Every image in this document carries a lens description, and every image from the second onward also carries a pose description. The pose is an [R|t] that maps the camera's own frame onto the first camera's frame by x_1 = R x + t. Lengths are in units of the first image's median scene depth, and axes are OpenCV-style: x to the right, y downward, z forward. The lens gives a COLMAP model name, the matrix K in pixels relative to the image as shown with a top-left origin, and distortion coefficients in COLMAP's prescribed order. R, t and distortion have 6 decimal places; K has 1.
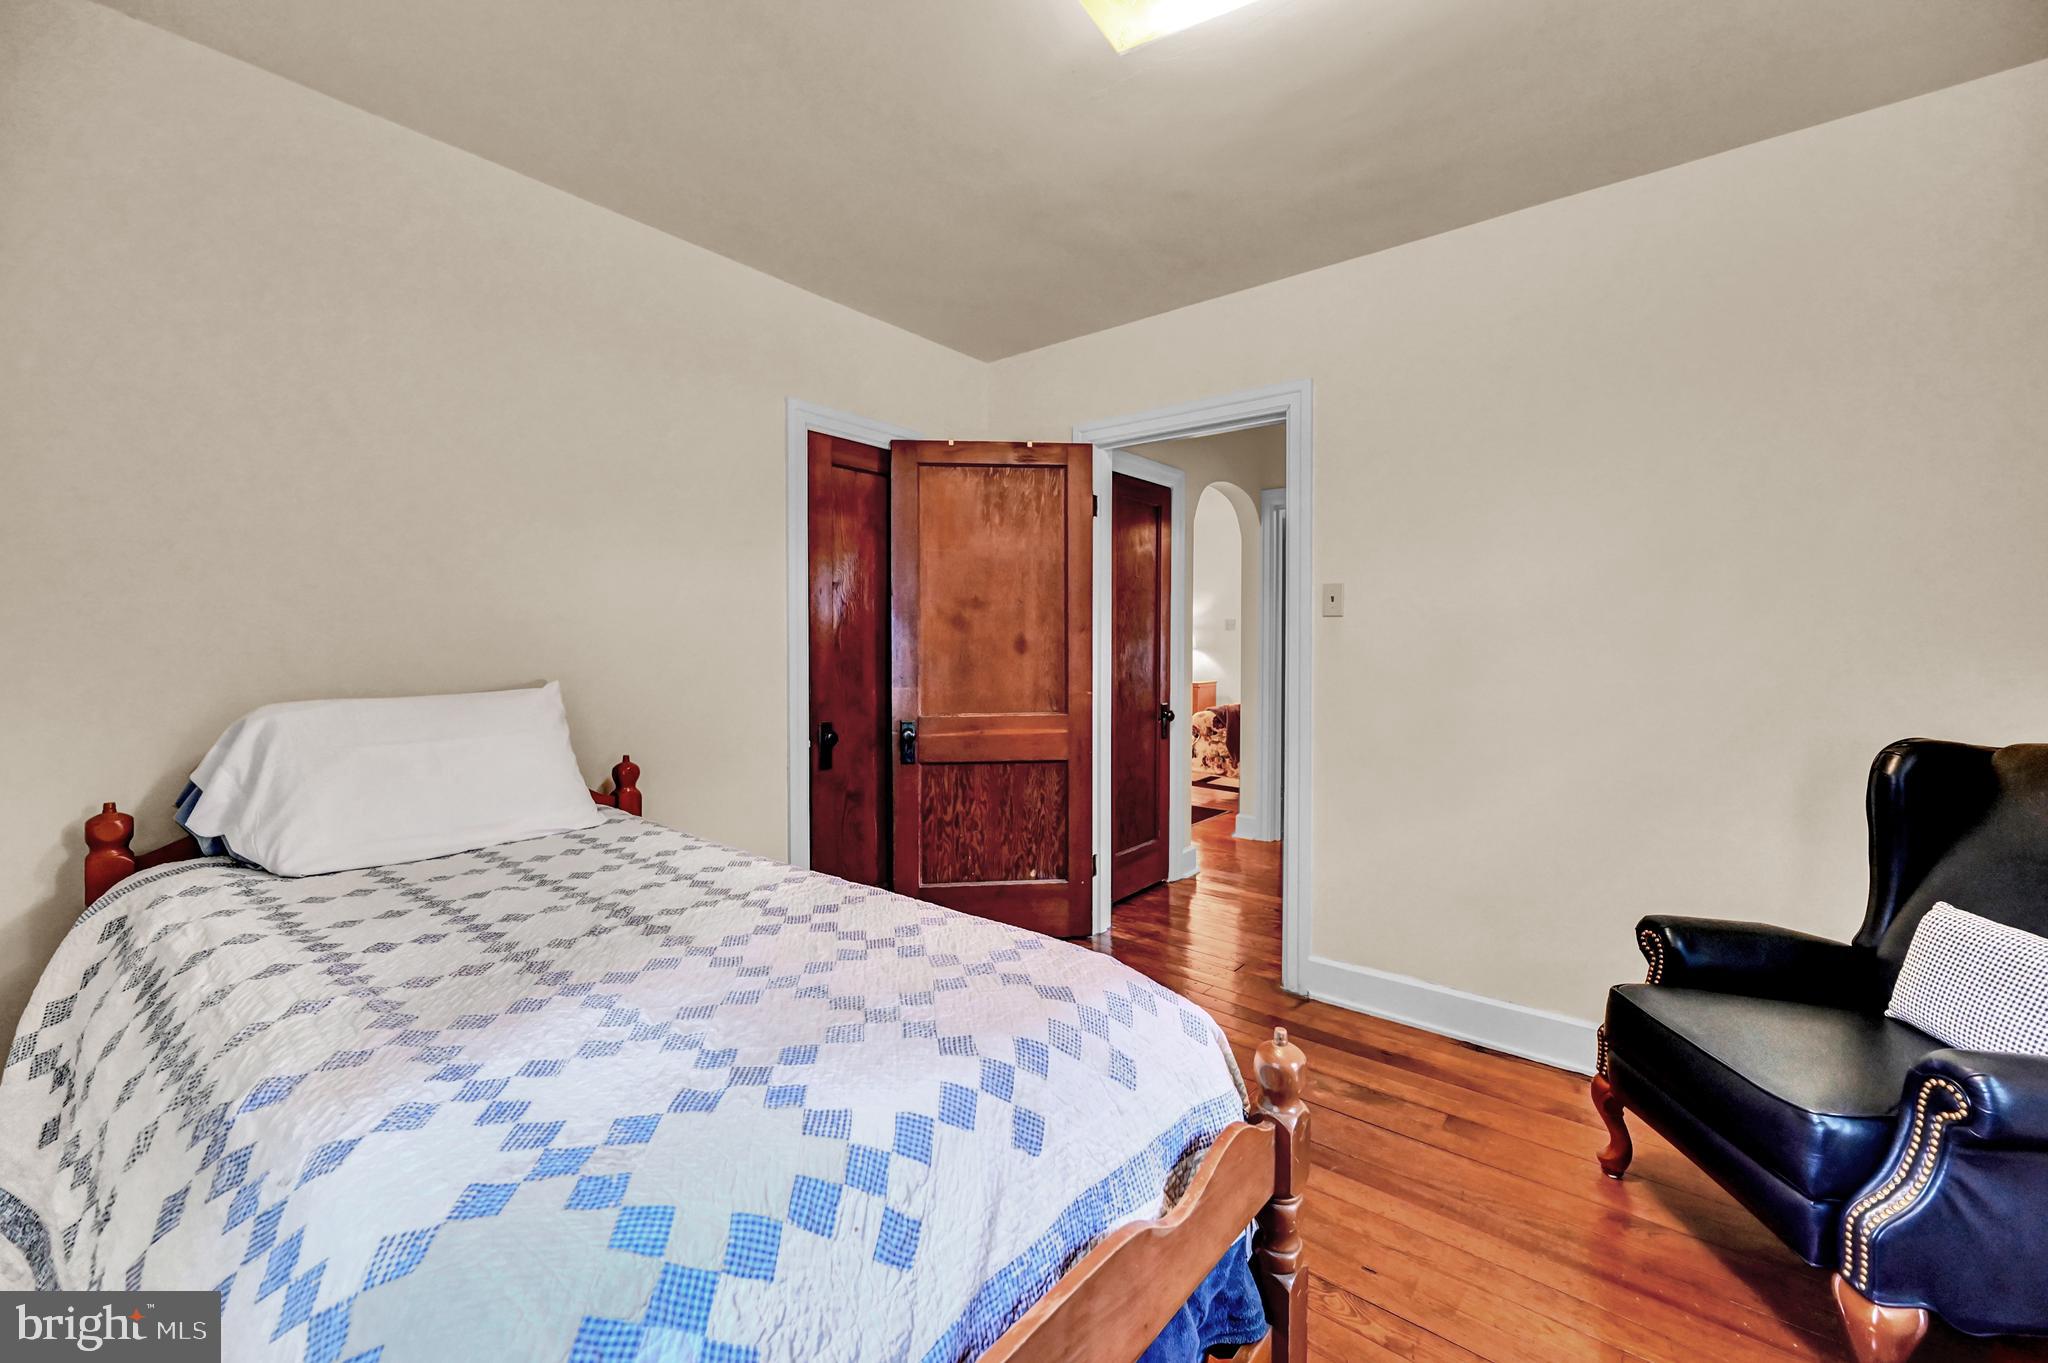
lens RADIAL K [[819.9, 0, 1016.1], [0, 819.9, 663.2], [0, 0, 1]] dist [0.003720, -0.000122]
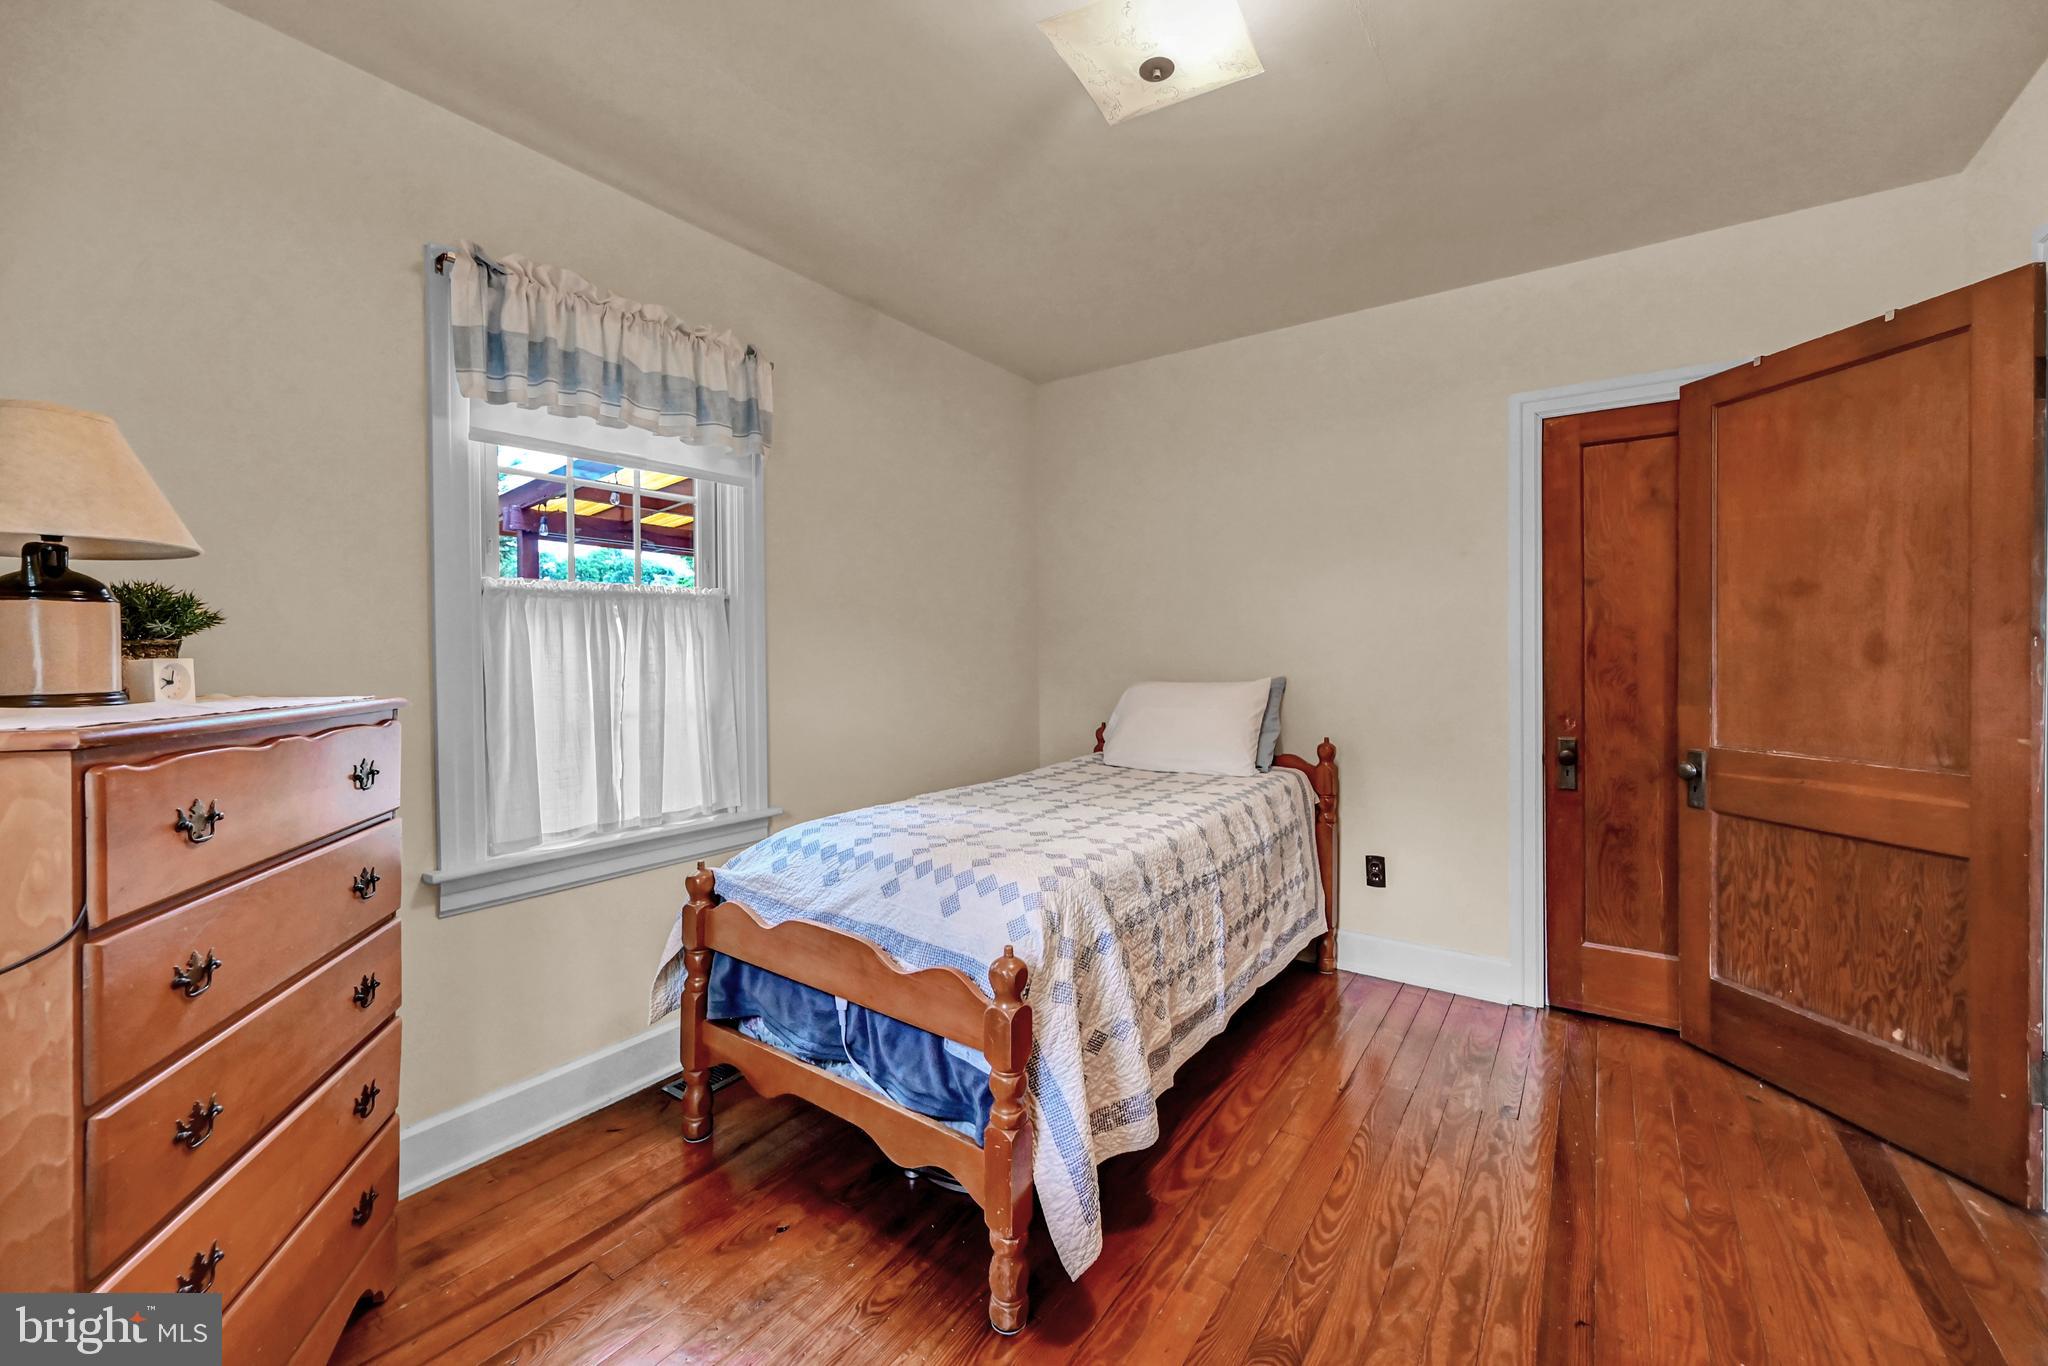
lens RADIAL K [[815.0, 0, 1025.3], [0, 815.0, 667.6], [0, 0, 1]] dist [0.000771, 0.000132]
pose [[0.065977, 0.018414, -0.997651, 0.569079], [-0.020115, 0.999651, 0.017120, -0.007058], [0.997618, 0.018939, 0.066325, 0.327726]]
